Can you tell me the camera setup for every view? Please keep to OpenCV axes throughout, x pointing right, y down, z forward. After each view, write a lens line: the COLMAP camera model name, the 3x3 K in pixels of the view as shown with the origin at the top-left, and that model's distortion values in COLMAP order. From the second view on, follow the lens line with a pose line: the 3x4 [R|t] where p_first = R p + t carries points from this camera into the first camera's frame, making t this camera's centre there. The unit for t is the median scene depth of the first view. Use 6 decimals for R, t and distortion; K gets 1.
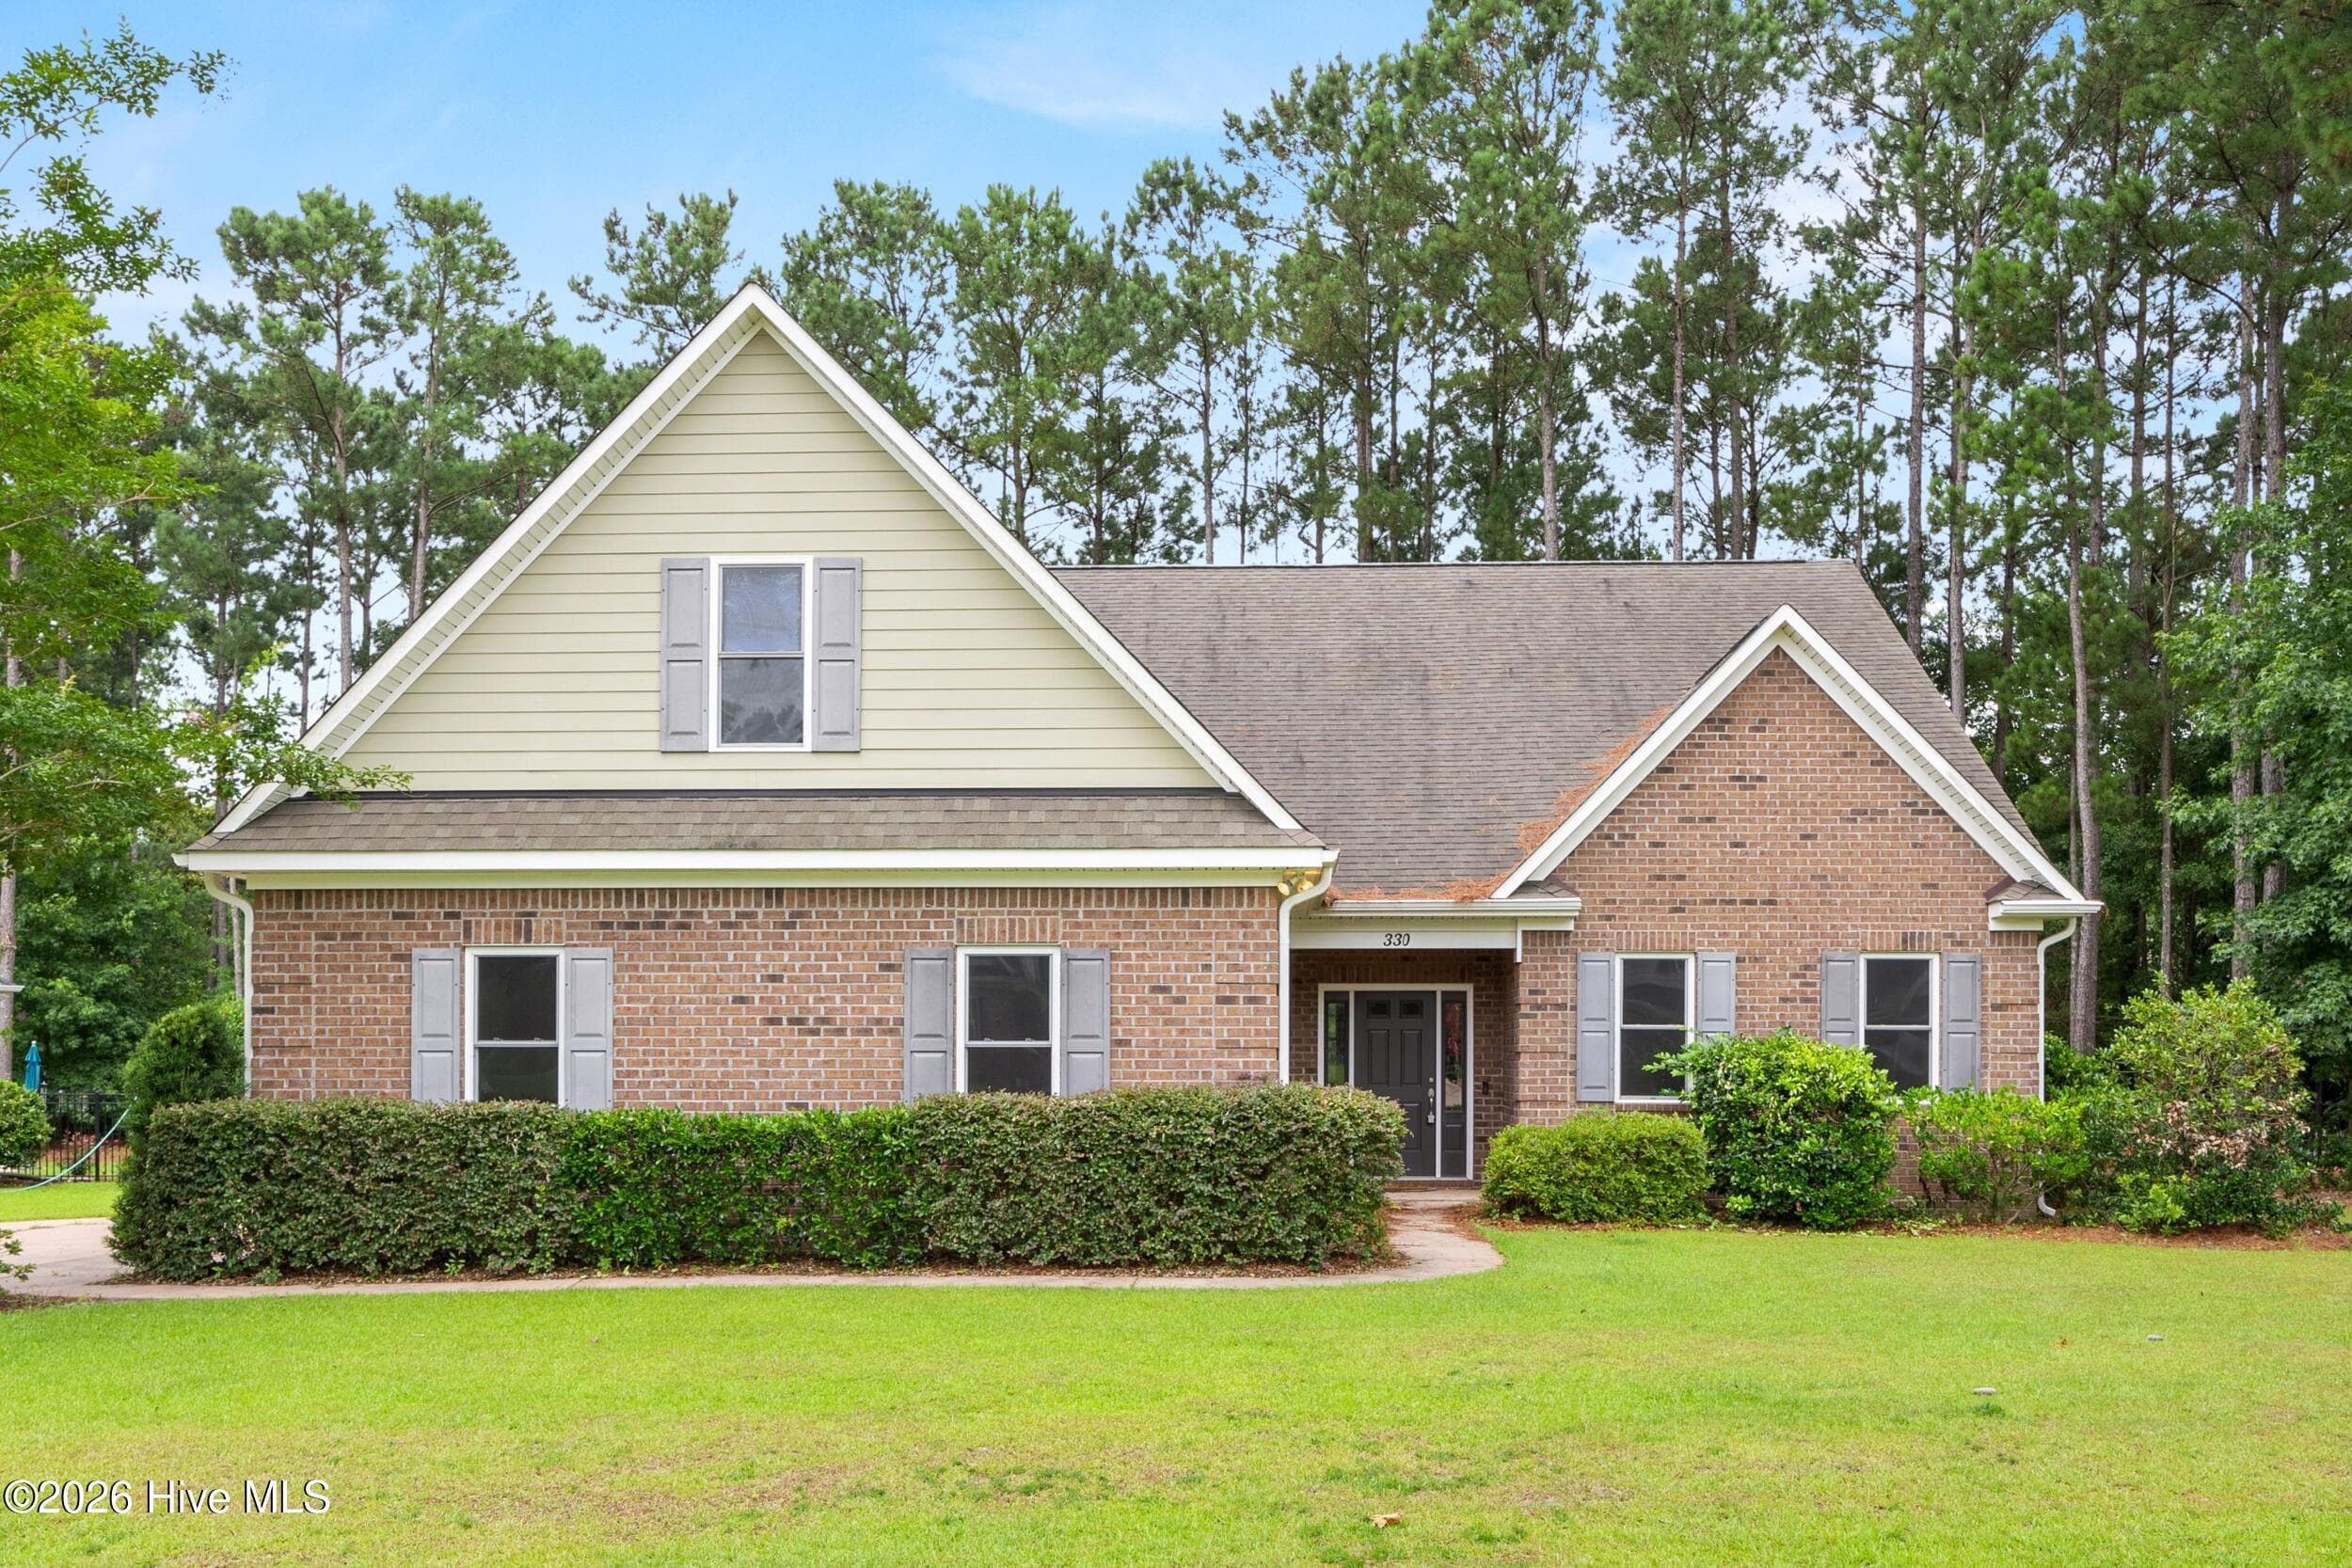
lens RADIAL K [[2051.8, 0, 1212.8], [0, 2051.8, 1044.2], [0, 0, 1]] dist [0.003466, -0.064468]
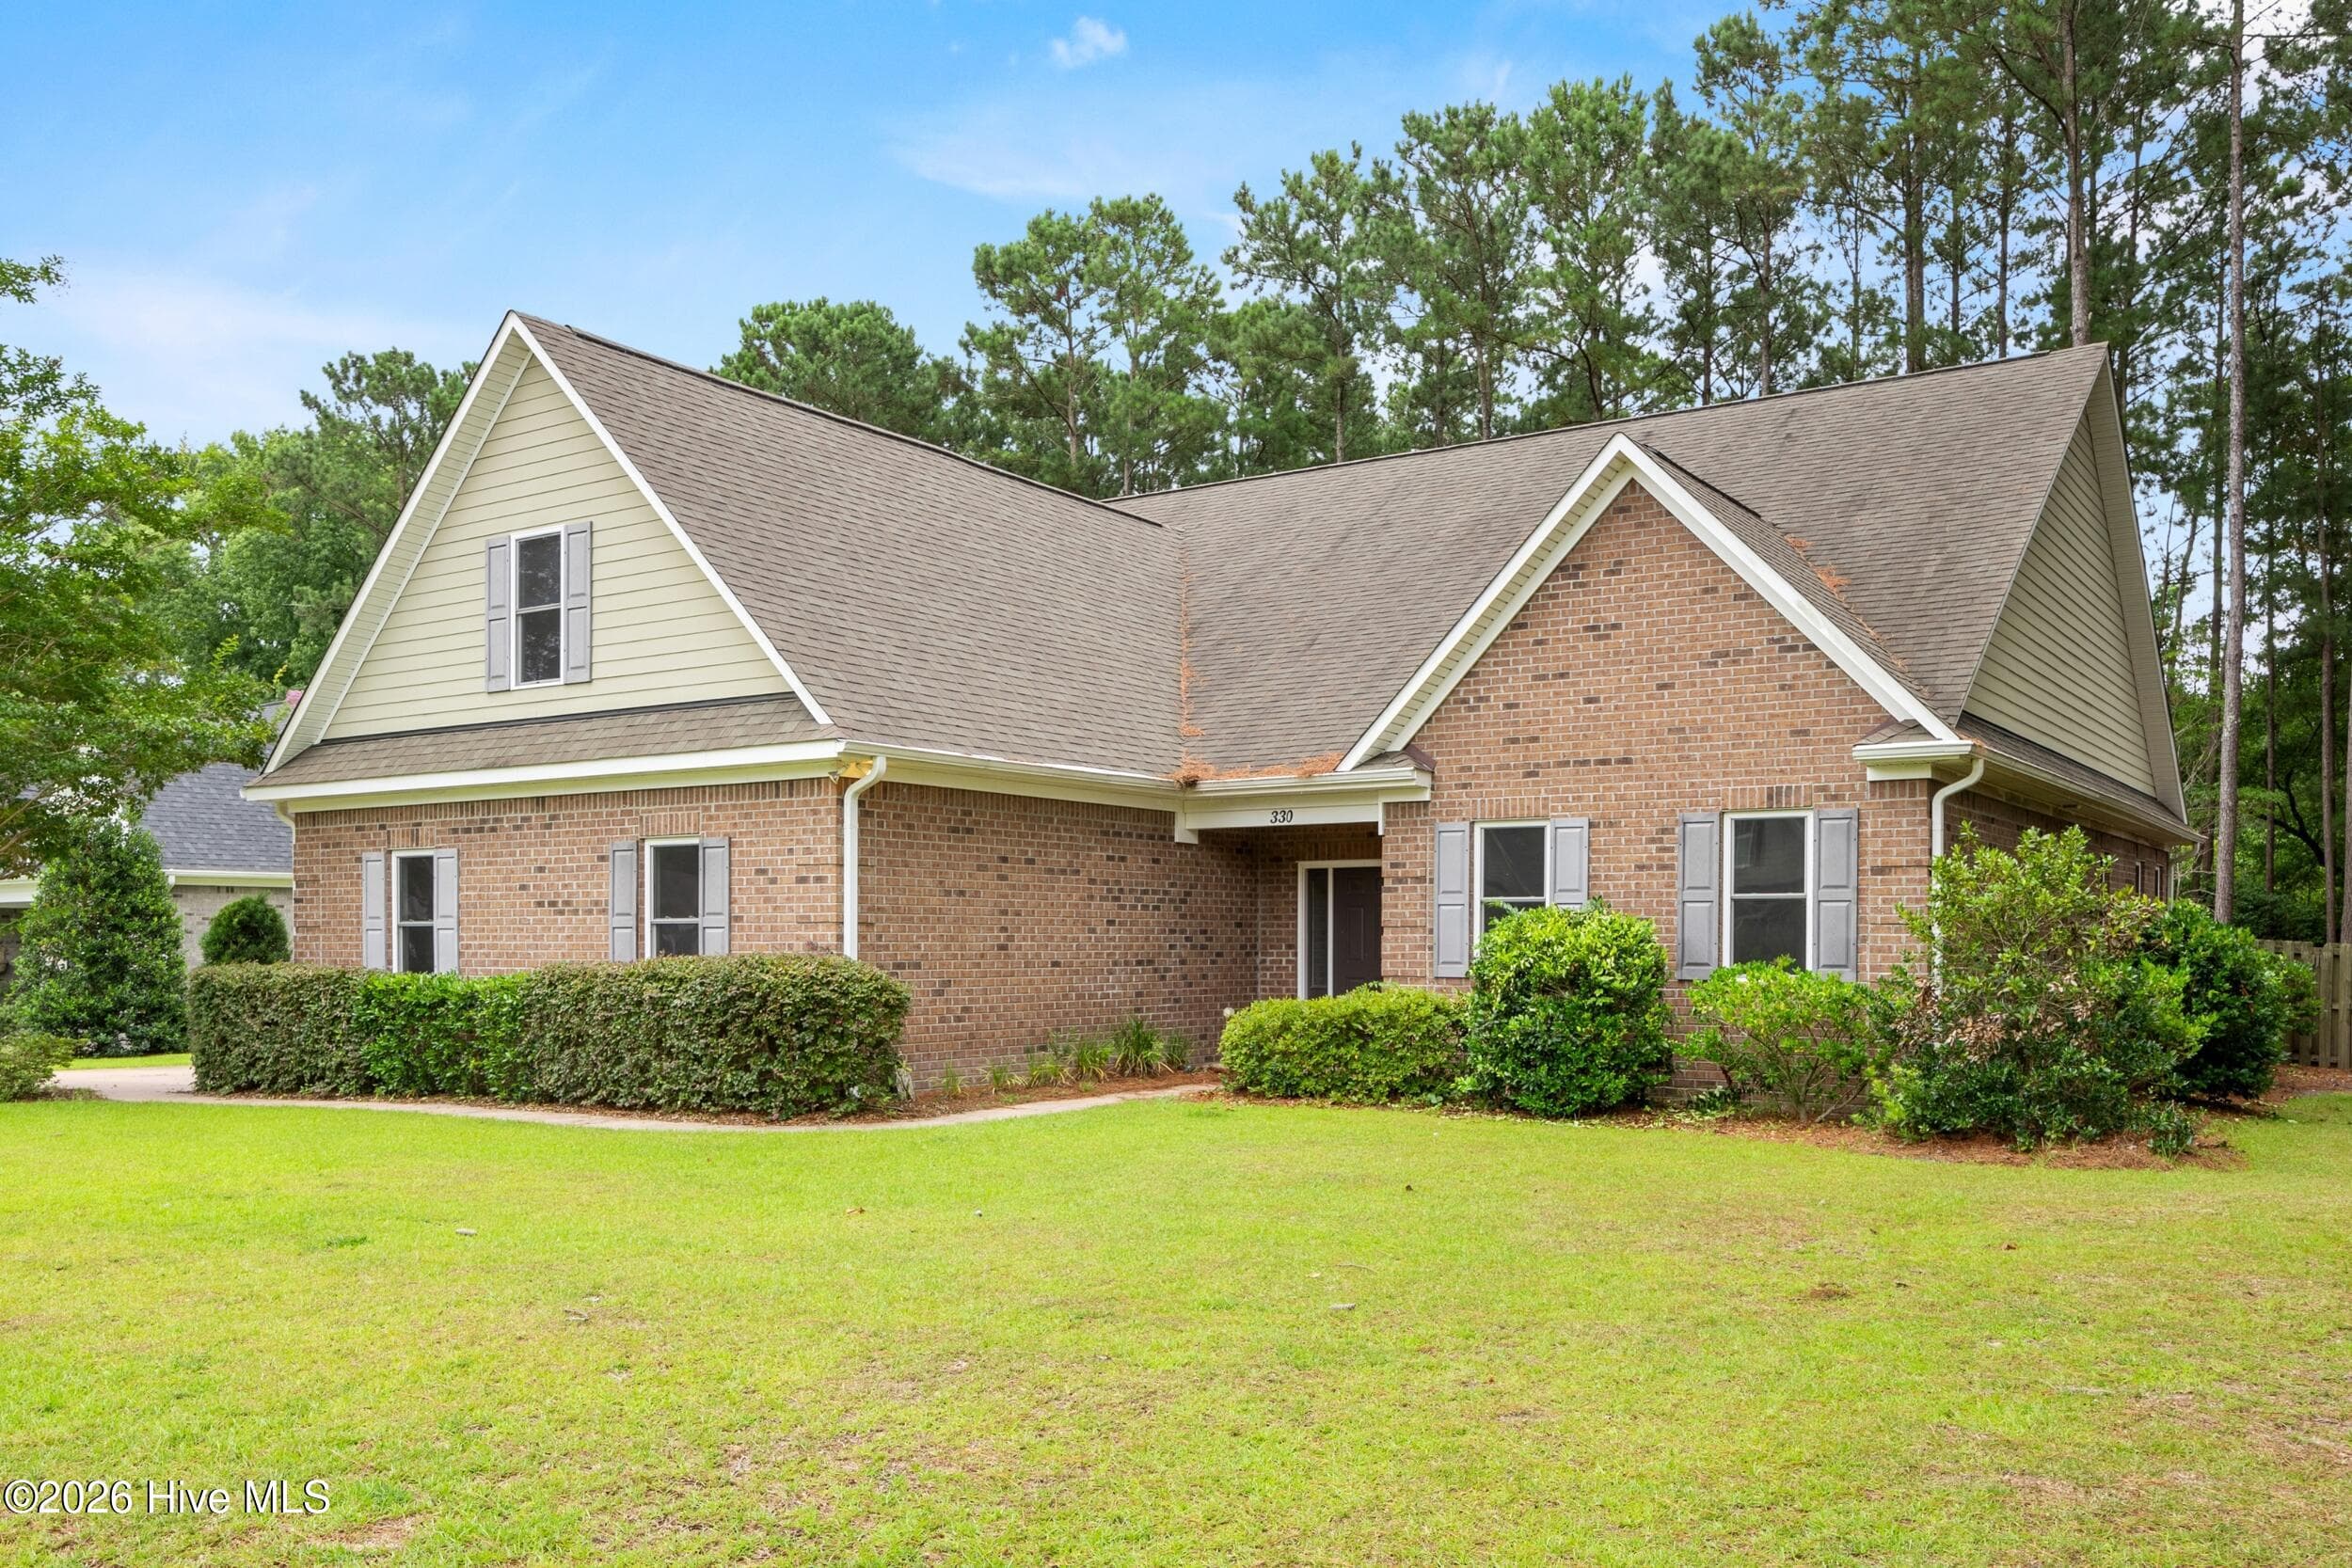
lens RADIAL K [[1951.0, 0, 1174.8], [0, 1951.0, 964.3], [0, 0, 1]] dist [-0.003084, 0.001197]
pose [[0.847061, 0.003722, -0.531482, 0.618709], [0.005412, 0.999863, 0.015629, 0.007549], [0.531468, -0.016115, 0.846925, 0.169513]]
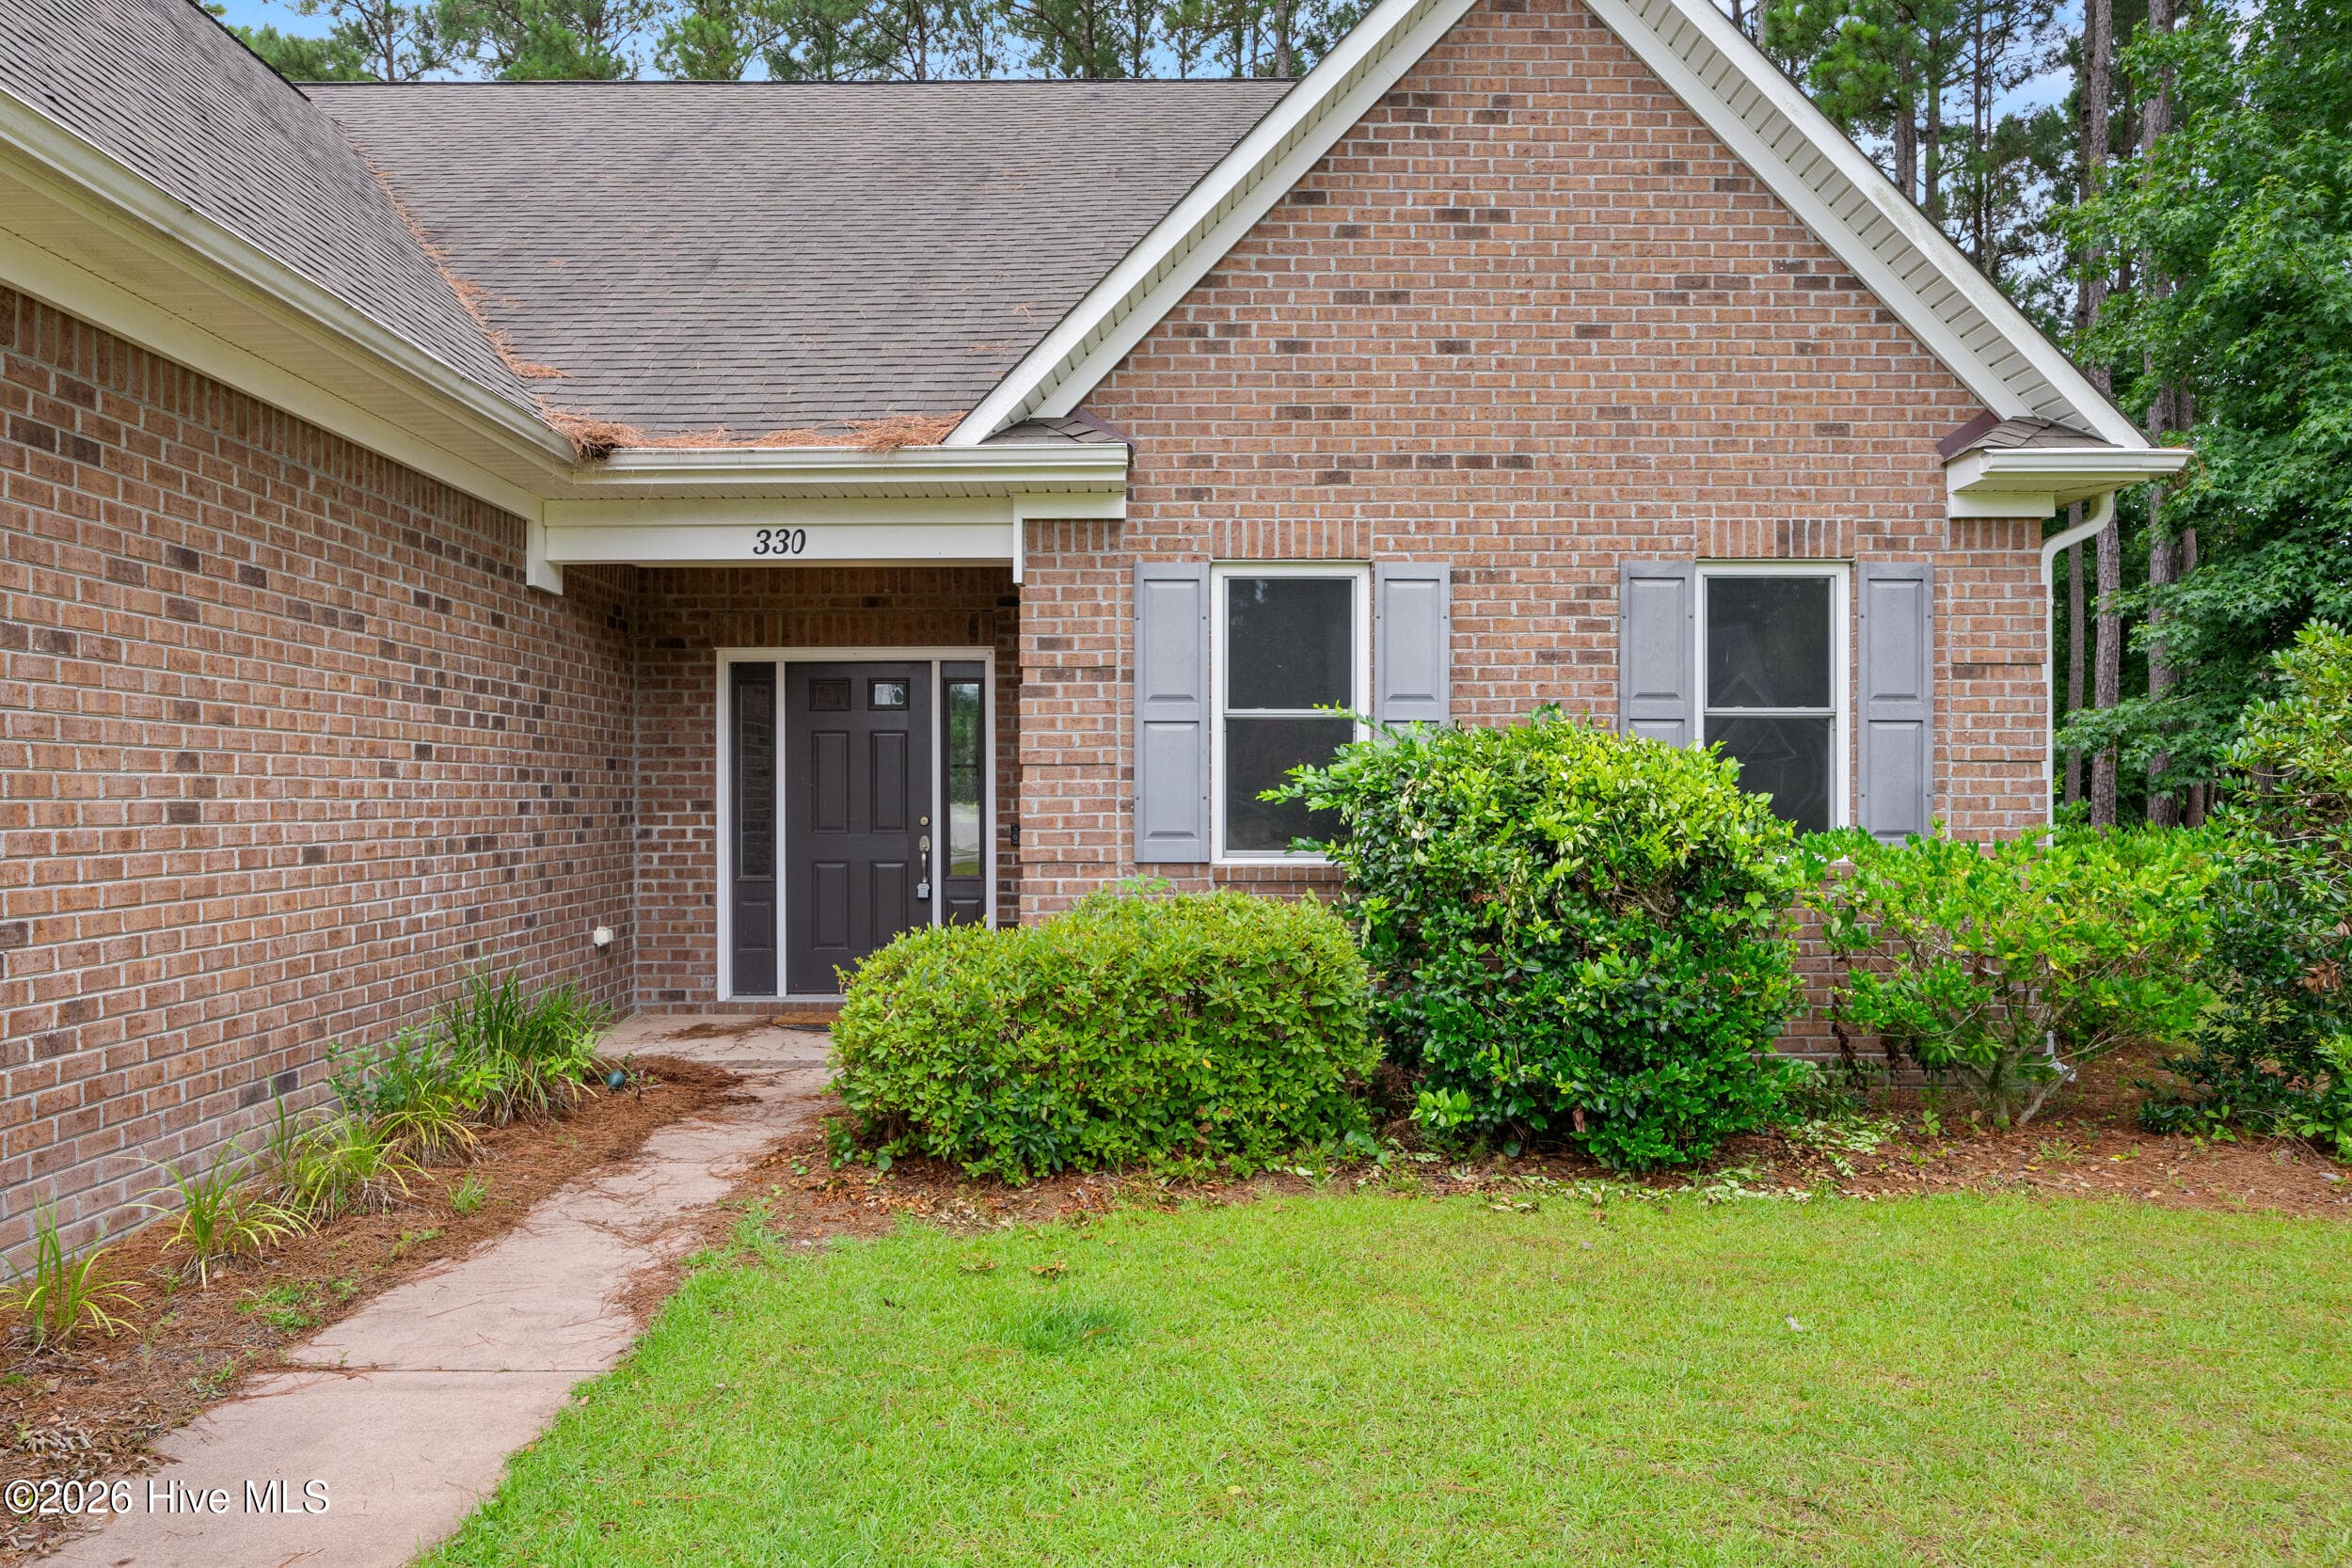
lens RADIAL K [[1640.2, 0, 1172.4], [0, 1640.2, 797.7], [0, 0, 1]] dist [-0.014814, 0.006226]
pose [[0.999174, -0.006822, 0.040053, 0.187242], [0.006540, 0.999953, 0.007181, 0.010206], [-0.040100, -0.006914, 0.999172, 0.661311]]
